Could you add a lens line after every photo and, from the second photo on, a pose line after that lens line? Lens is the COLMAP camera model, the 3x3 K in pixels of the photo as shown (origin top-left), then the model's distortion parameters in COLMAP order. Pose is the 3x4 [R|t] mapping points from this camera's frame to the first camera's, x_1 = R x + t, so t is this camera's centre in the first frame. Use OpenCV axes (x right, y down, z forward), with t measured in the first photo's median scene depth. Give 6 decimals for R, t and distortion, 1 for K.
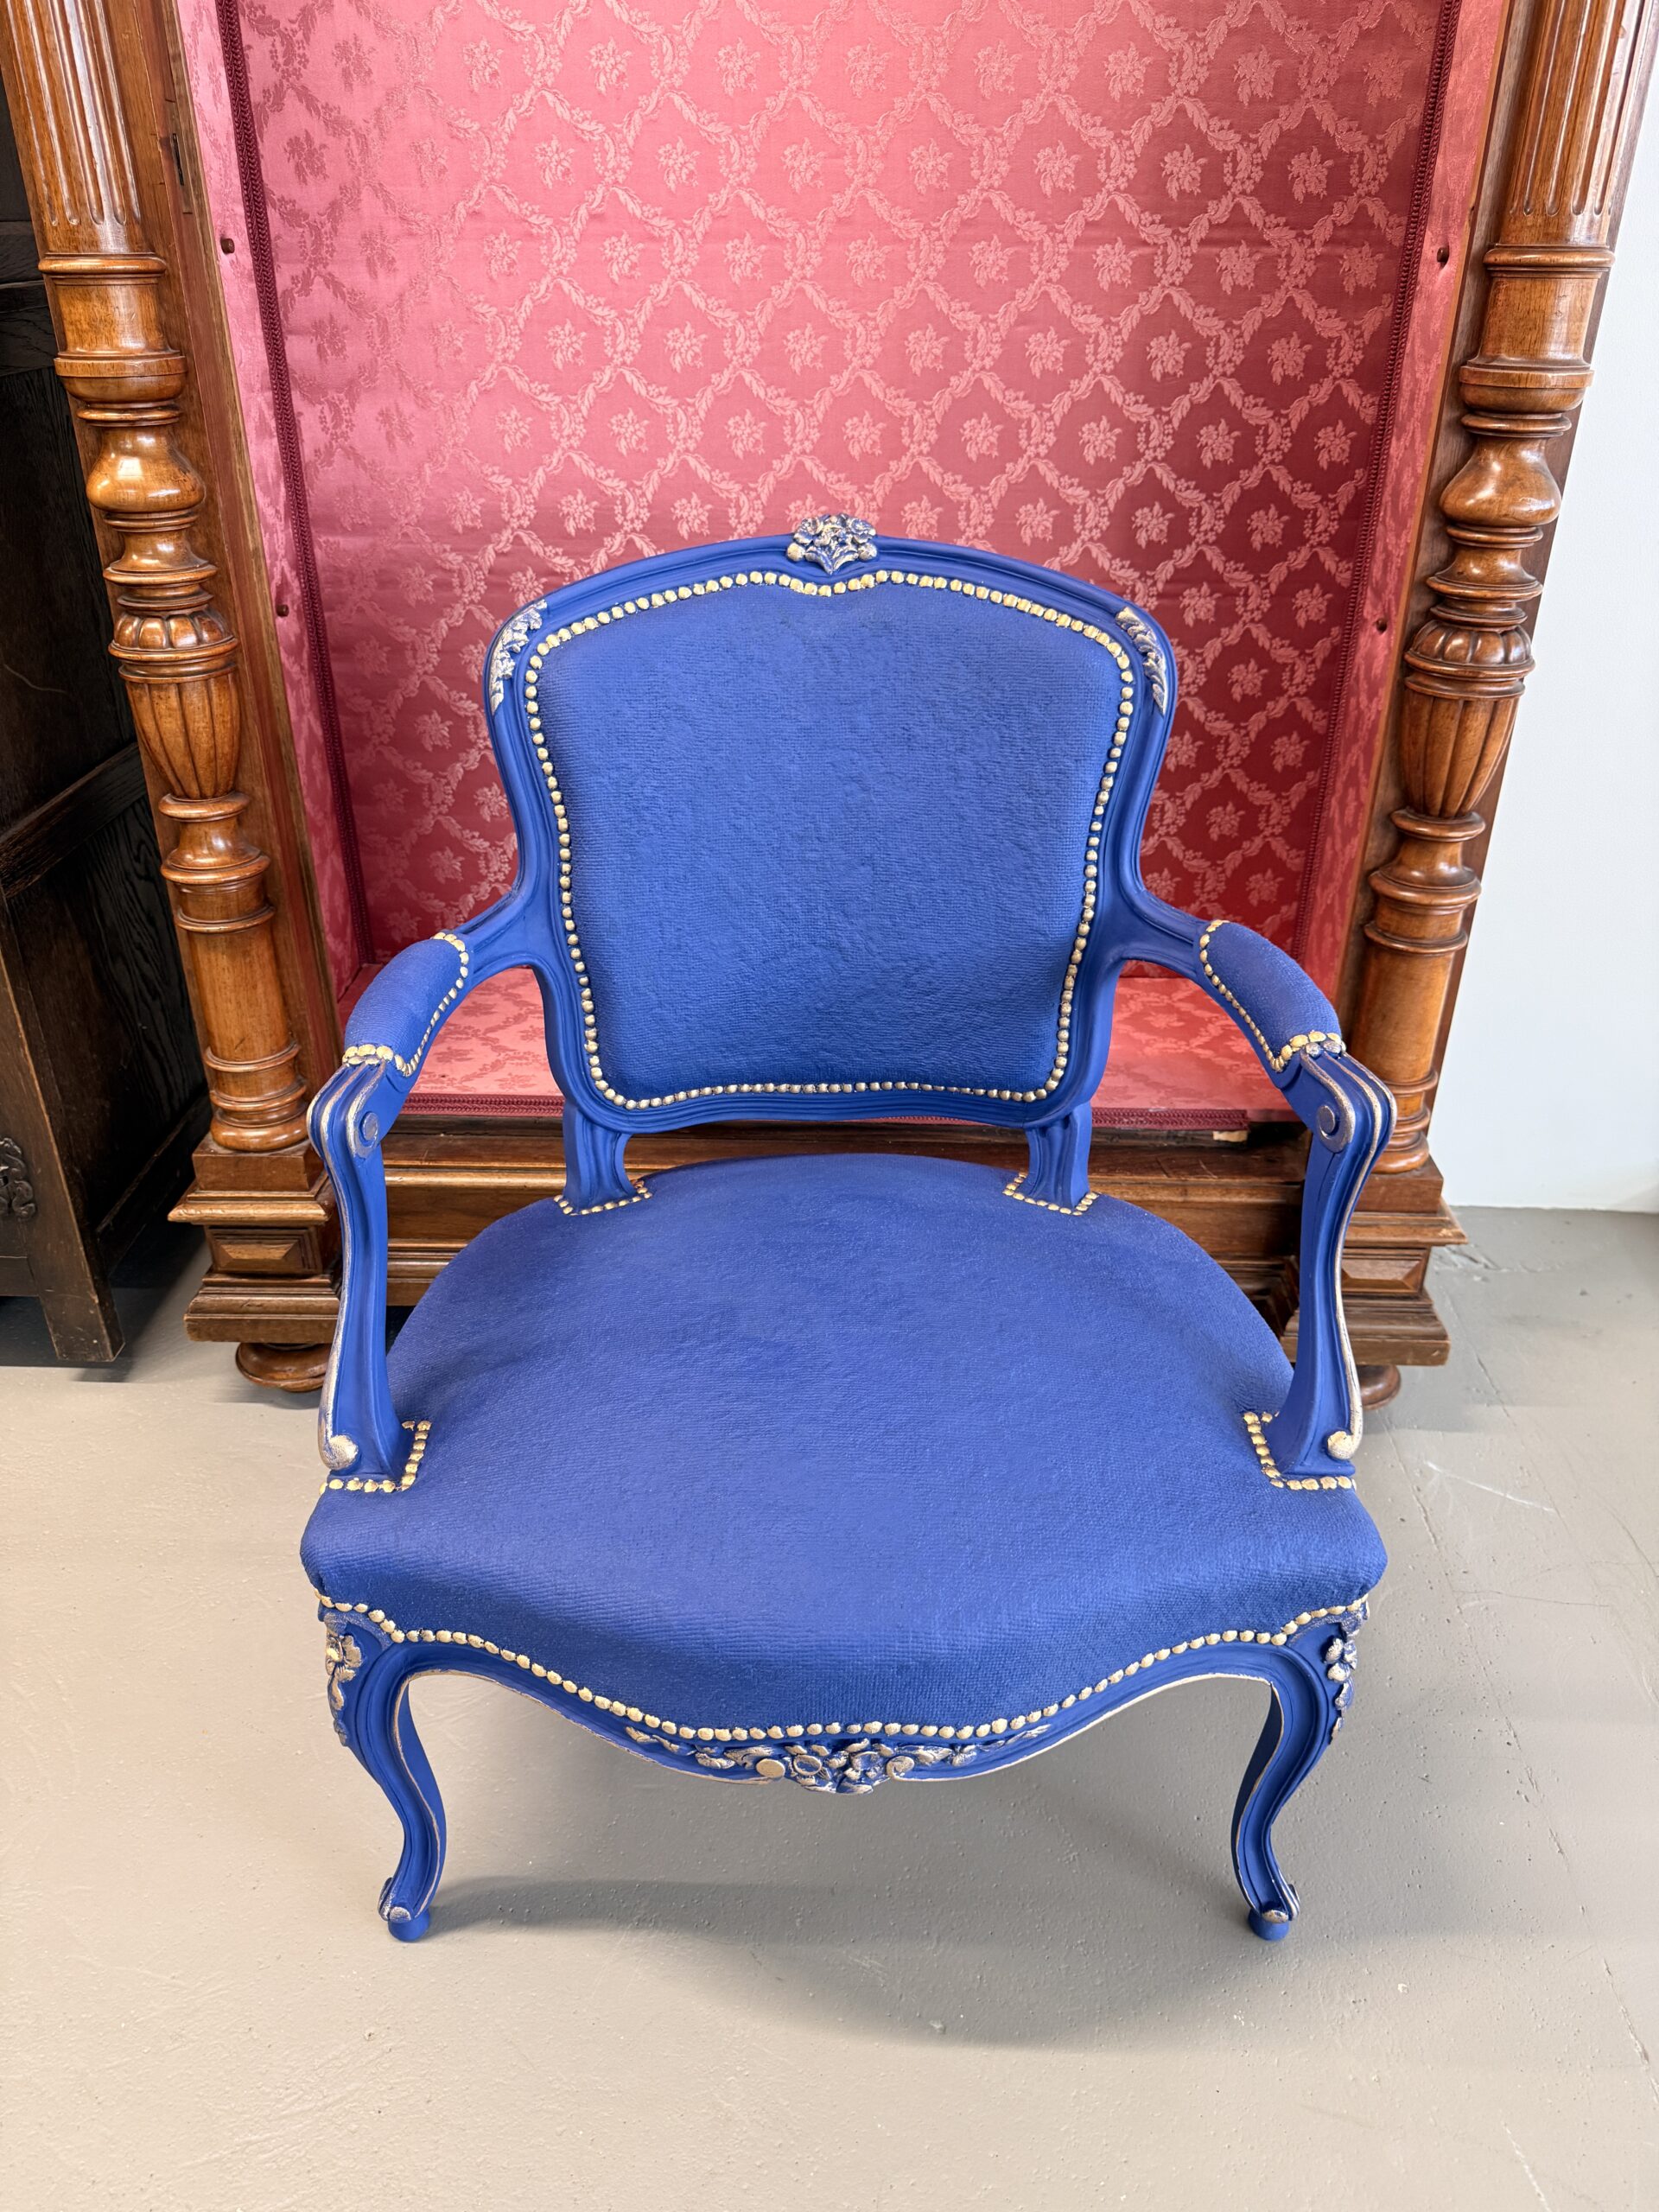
lens RADIAL K [[1604.0, 0, 827.4], [0, 1604.0, 1097.7], [0, 0, 1]] dist [-0.000063, -0.009121]
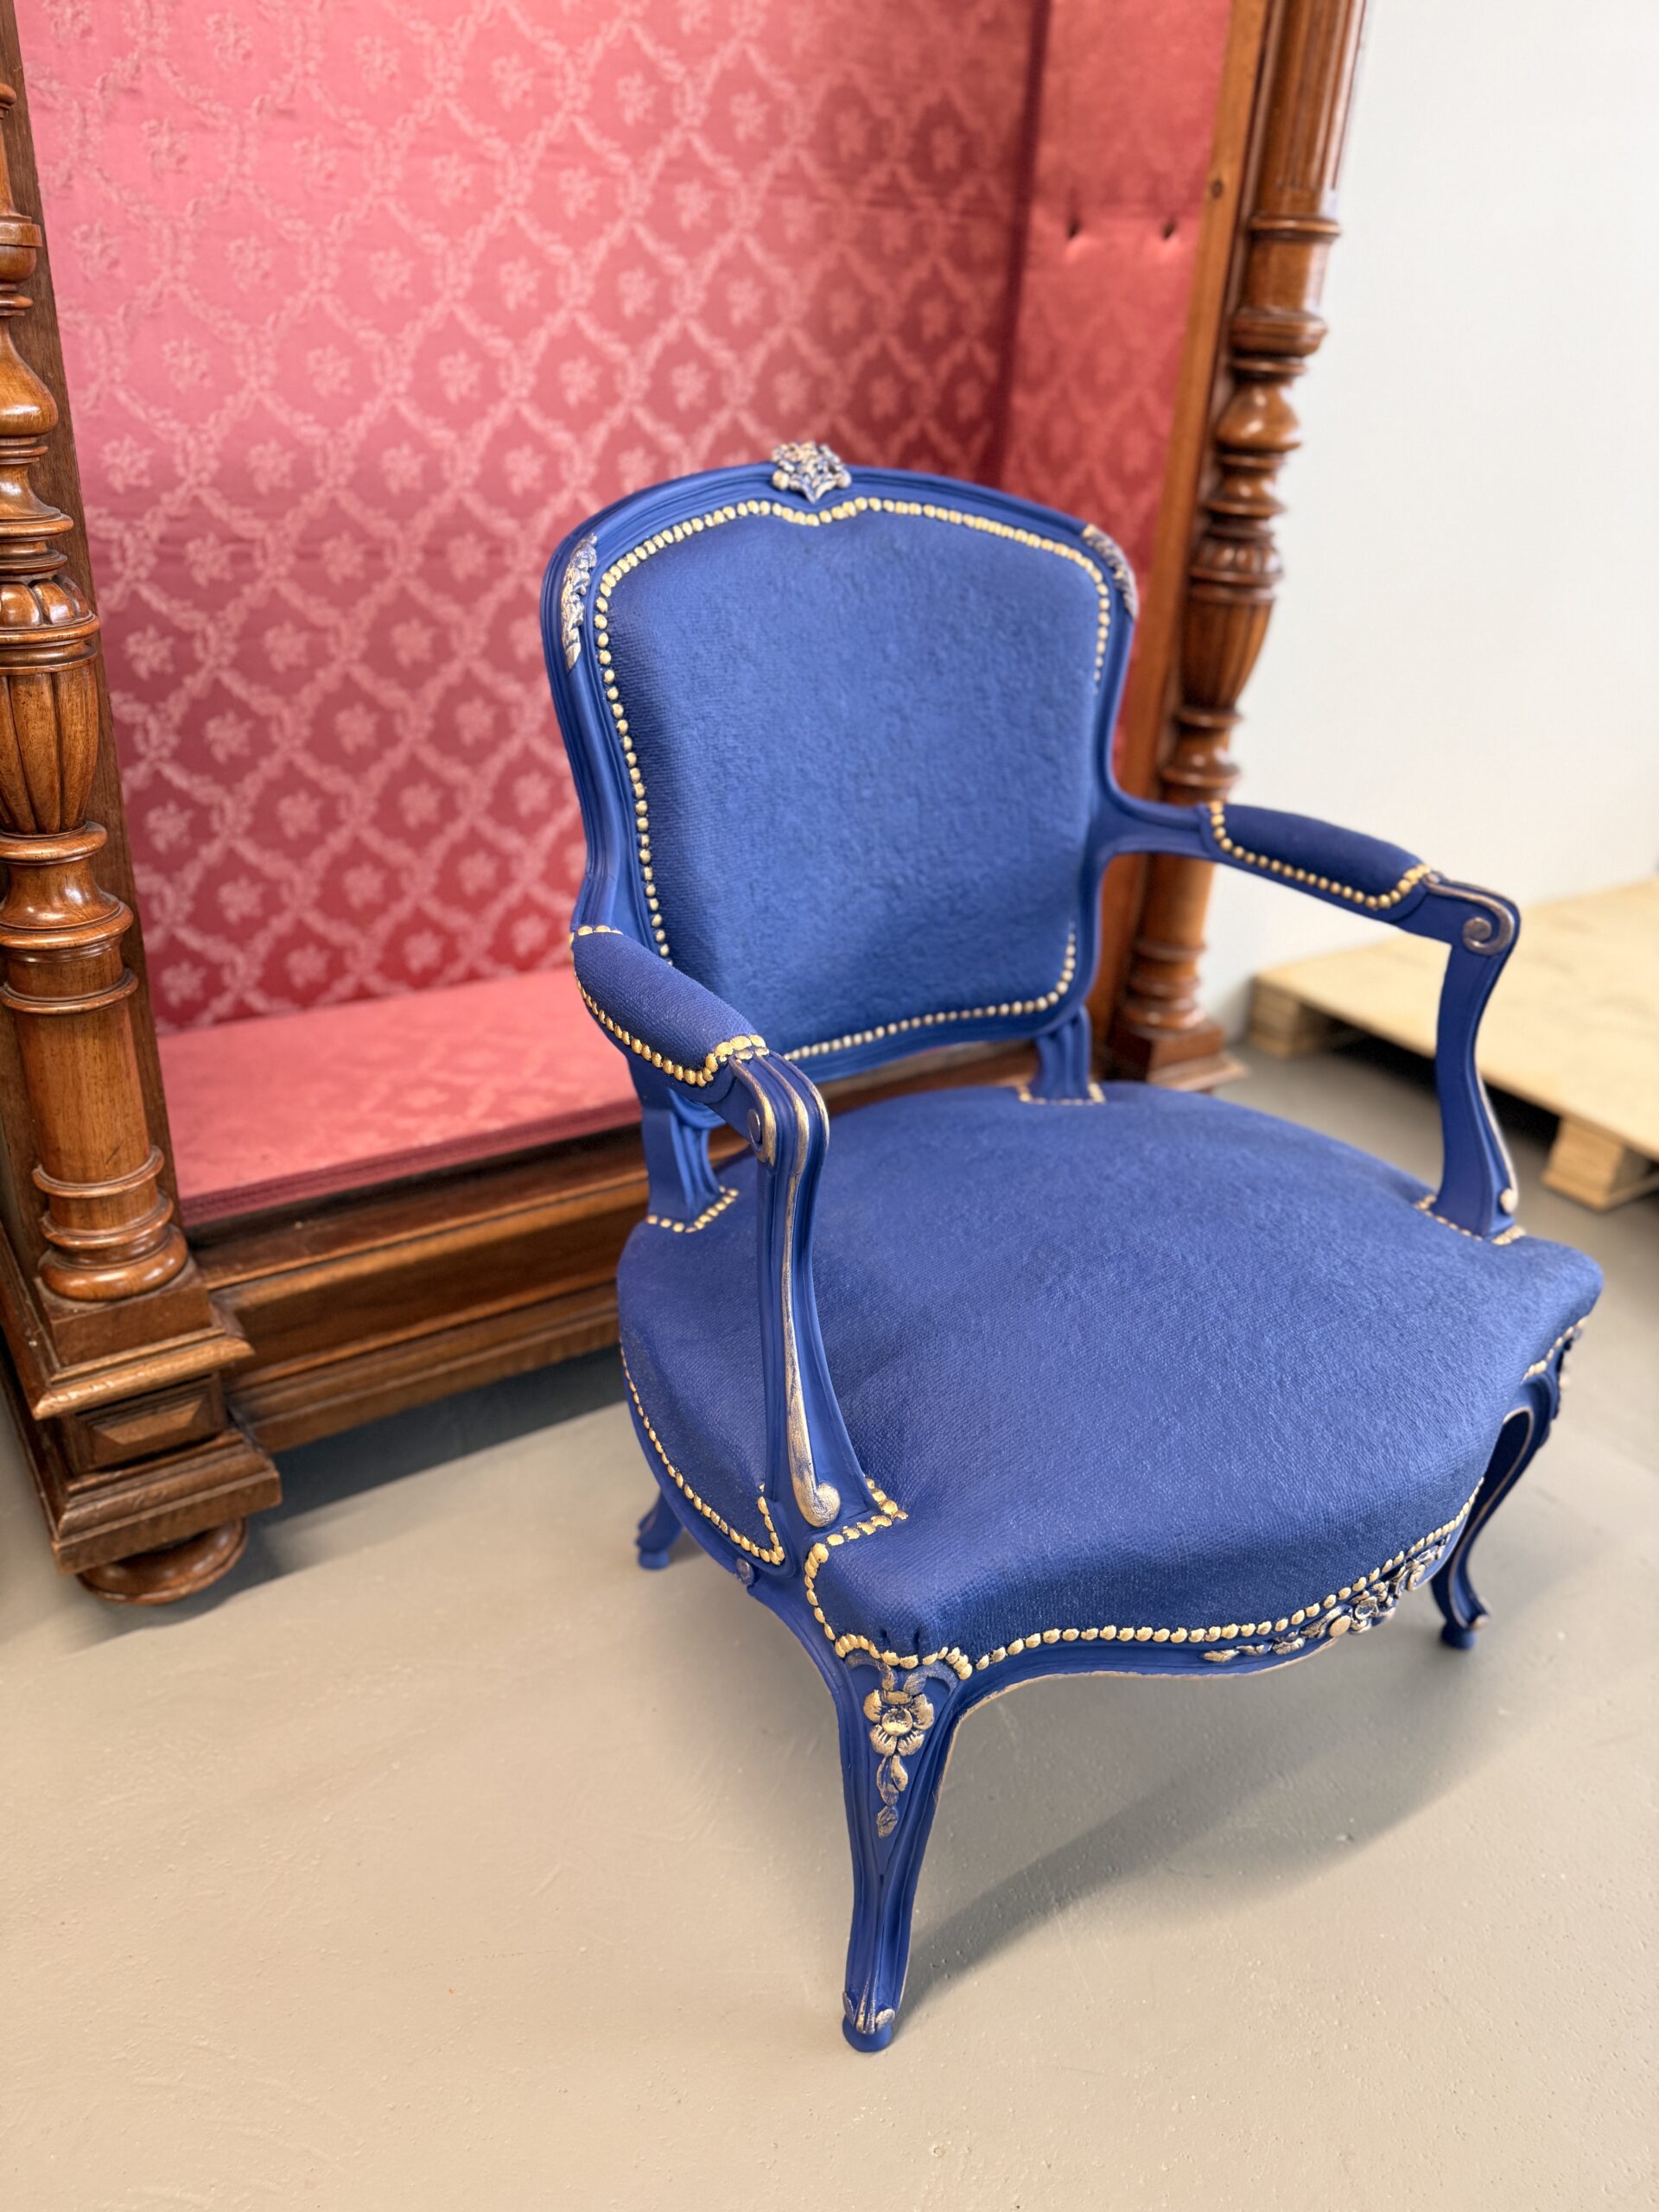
lens RADIAL K [[1604.0, 0, 827.4], [0, 1604.0, 1097.7], [0, 0, 1]] dist [-0.000063, -0.009121]
pose [[0.811153, -0.217383, 0.542933, -0.528229], [0.225639, 0.972801, 0.052387, -0.025667], [-0.539554, 0.080013, 0.838141, 0.195712]]
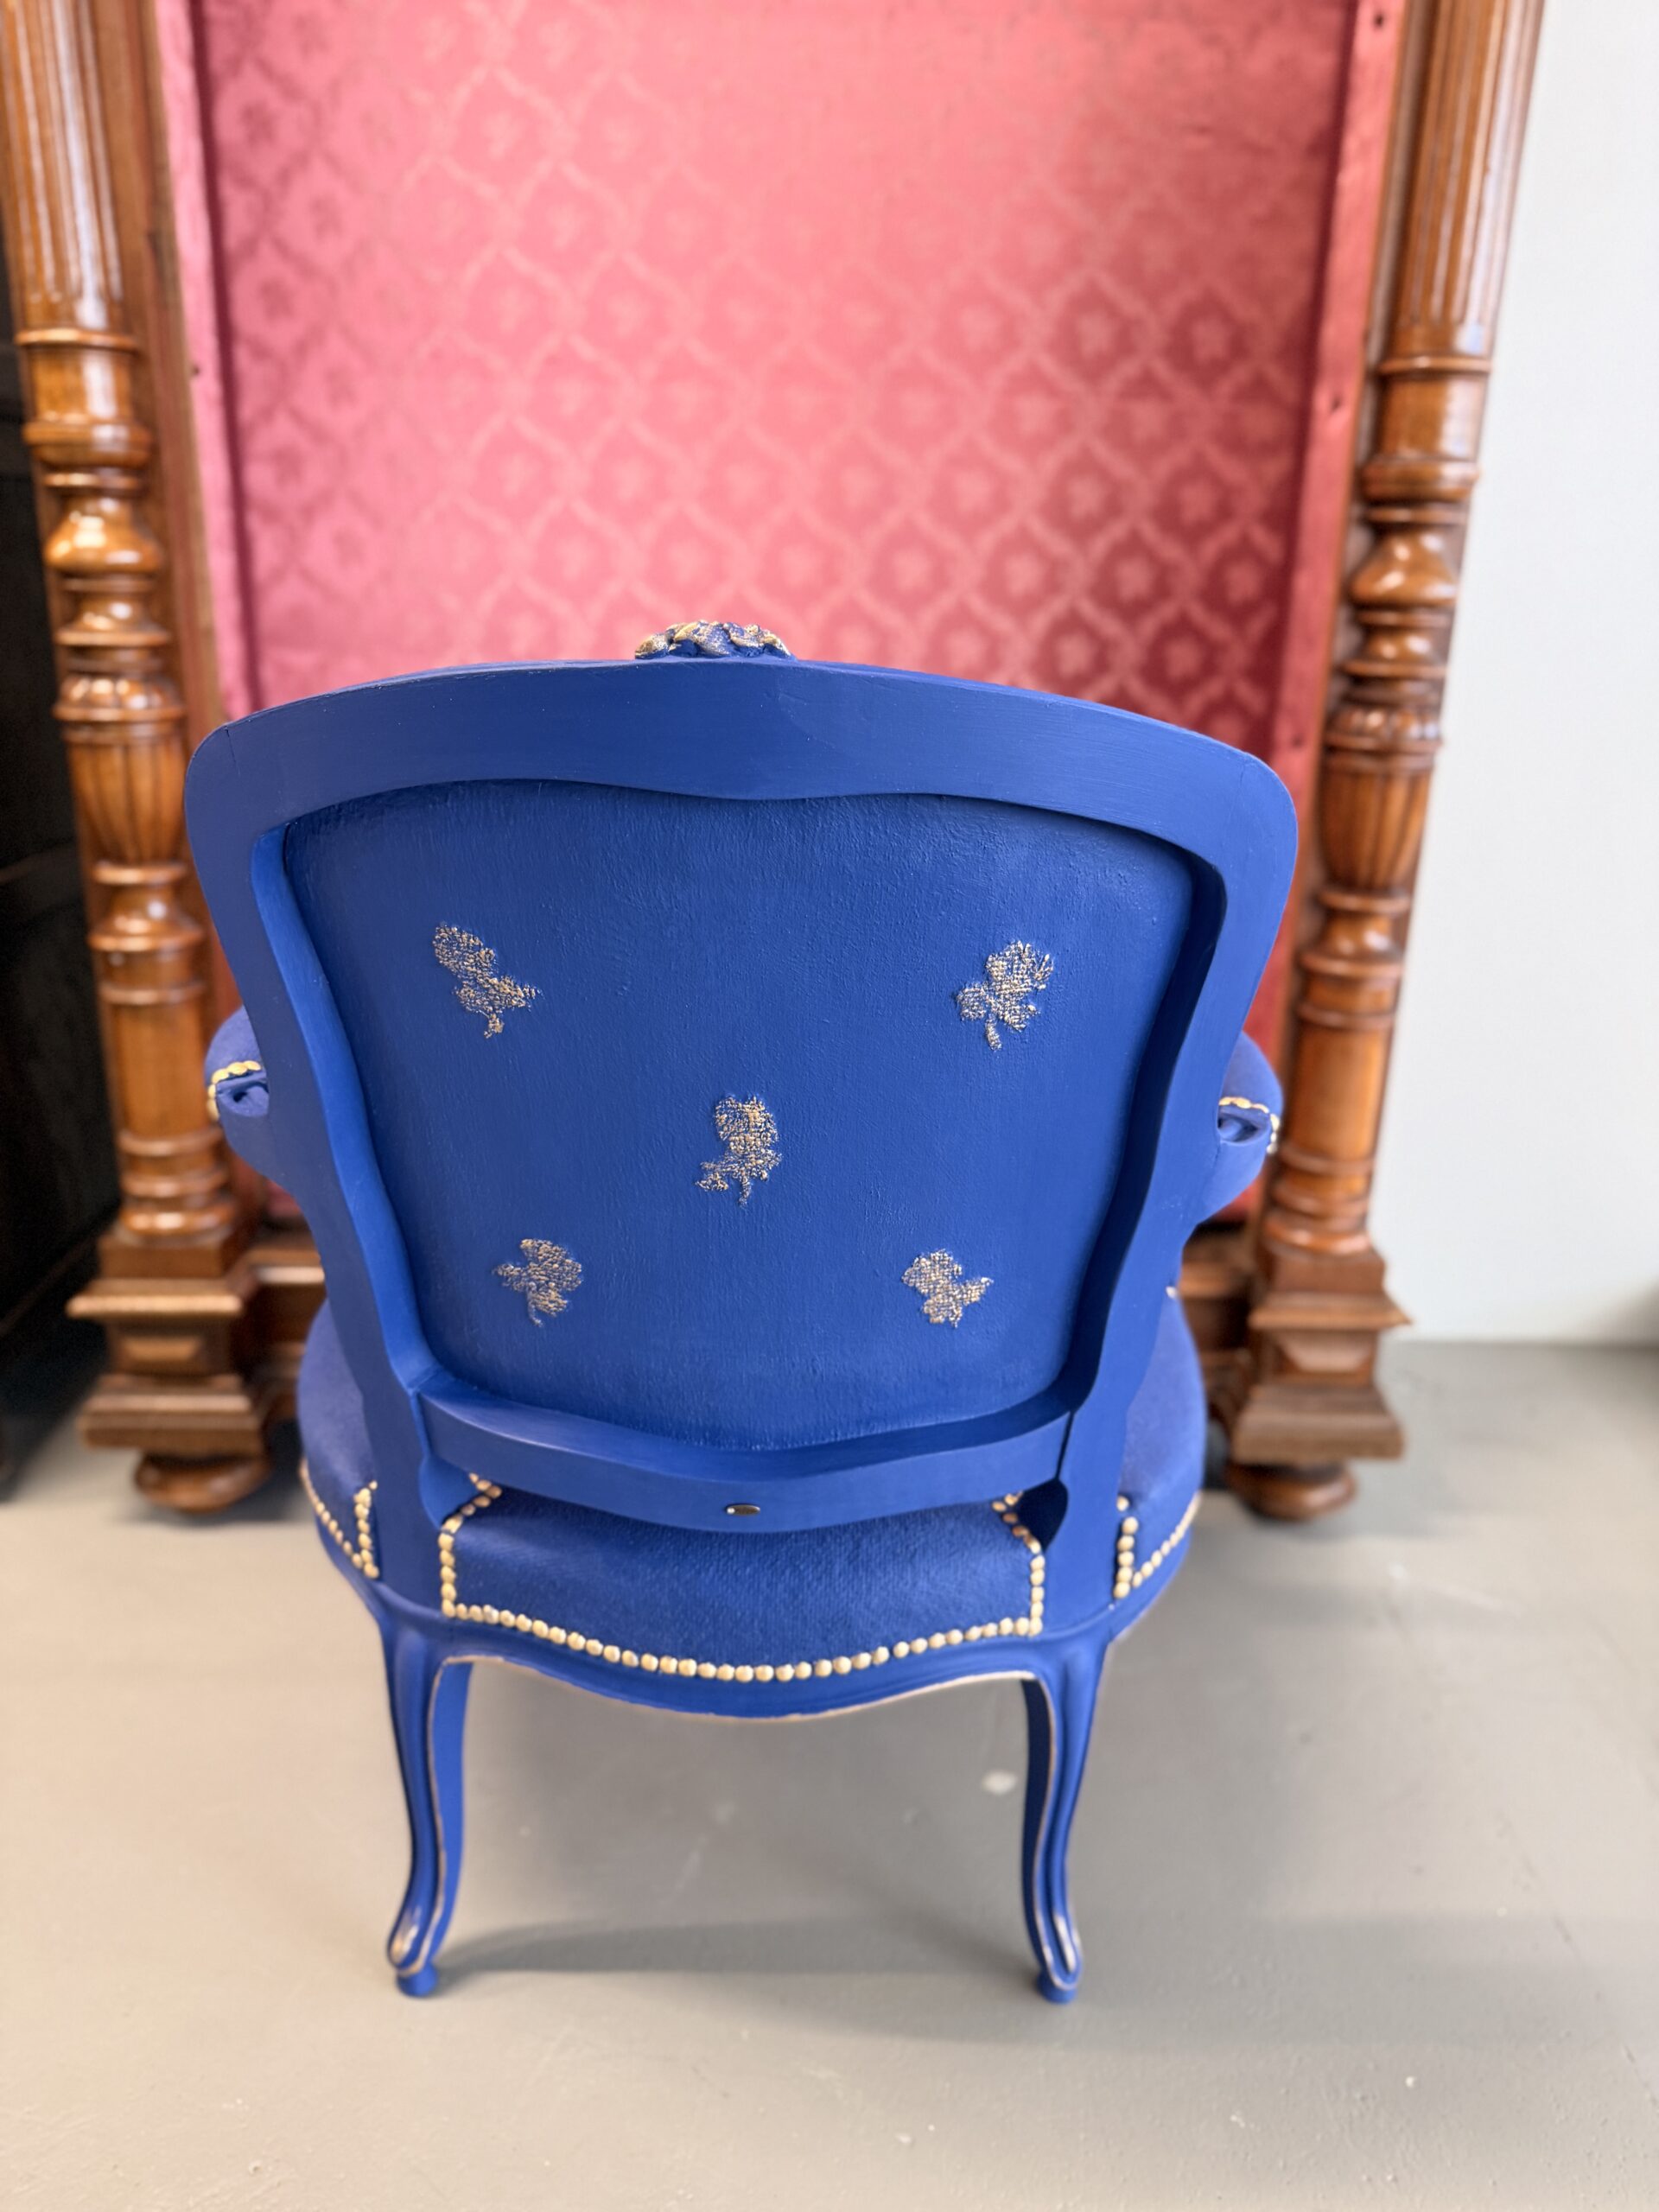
lens RADIAL K [[1604.0, 0, 827.4], [0, 1604.0, 1097.7], [0, 0, 1]] dist [-0.000063, -0.009121]
pose [[0.998555, 0.004654, 0.053539, -0.017476], [0.004322, 0.986062, -0.166322, 0.121912], [-0.053567, 0.166313, 0.984617, 0.026468]]
